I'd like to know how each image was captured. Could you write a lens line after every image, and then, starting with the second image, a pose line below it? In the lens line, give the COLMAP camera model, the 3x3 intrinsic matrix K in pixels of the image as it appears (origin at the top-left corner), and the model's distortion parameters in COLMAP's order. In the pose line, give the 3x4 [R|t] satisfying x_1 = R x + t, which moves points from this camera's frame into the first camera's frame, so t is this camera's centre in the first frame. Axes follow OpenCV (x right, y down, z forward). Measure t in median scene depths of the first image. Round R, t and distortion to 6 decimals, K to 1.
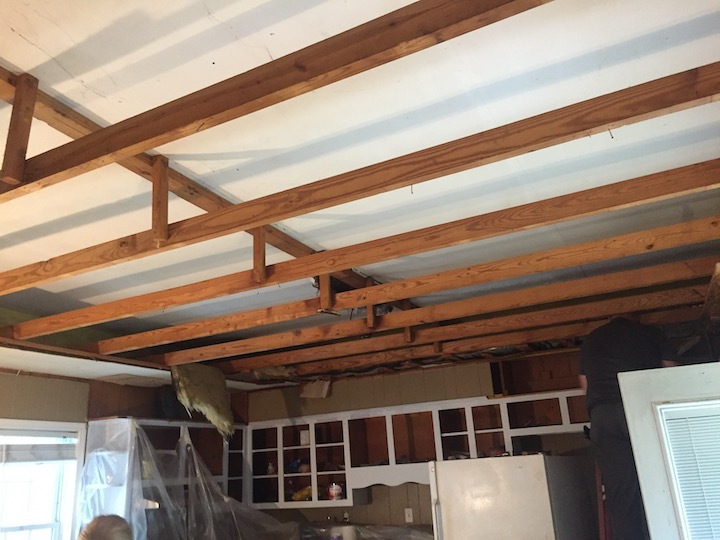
lens RADIAL K [[611.4, 0, 360.0], [0, 611.4, 270.0], [0, 0, 1]] dist [0.089717, -0.154098]
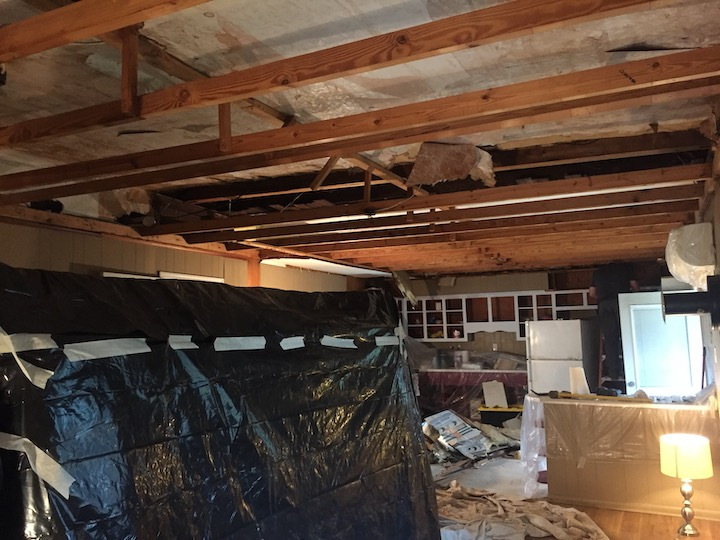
lens RADIAL K [[611.4, 0, 360.0], [0, 611.4, 270.0], [0, 0, 1]] dist [0.089717, -0.154098]
pose [[0.999126, 0.035072, 0.022736, -0.398702], [-0.039227, 0.974609, 0.220449, -0.247089], [-0.014427, -0.221148, 0.975134, -0.822354]]
